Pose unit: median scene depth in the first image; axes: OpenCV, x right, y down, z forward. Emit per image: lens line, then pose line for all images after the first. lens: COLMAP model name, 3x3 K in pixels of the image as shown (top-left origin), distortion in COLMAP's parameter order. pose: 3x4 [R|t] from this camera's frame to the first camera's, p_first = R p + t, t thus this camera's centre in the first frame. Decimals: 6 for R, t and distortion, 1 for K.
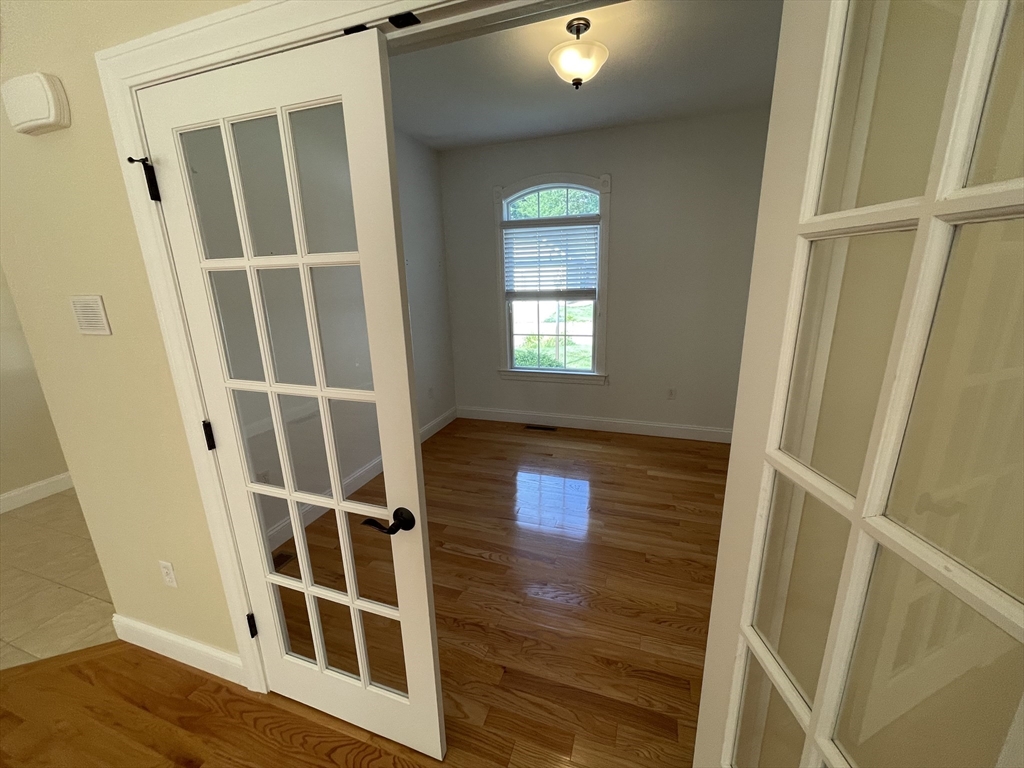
lens RADIAL K [[411.5, 0, 510.5], [0, 411.5, 379.4], [0, 0, 1]] dist [-0.002091, 0.000701]
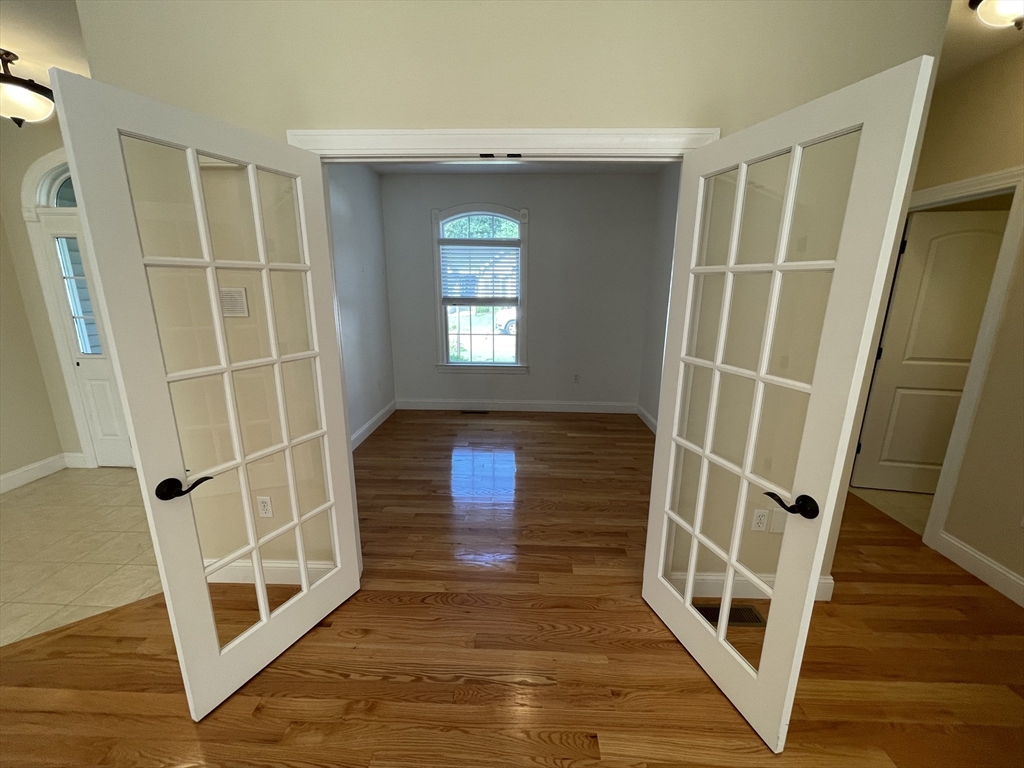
lens RADIAL K [[411.5, 0, 512.5], [0, 411.5, 375.1], [0, 0, 1]] dist [-0.002091, 0.000701]
pose [[0.953544, -0.029948, 0.299763, -0.187525], [0.040828, 0.998713, -0.030096, 0.054012], [-0.298475, 0.040937, 0.953539, -0.181932]]
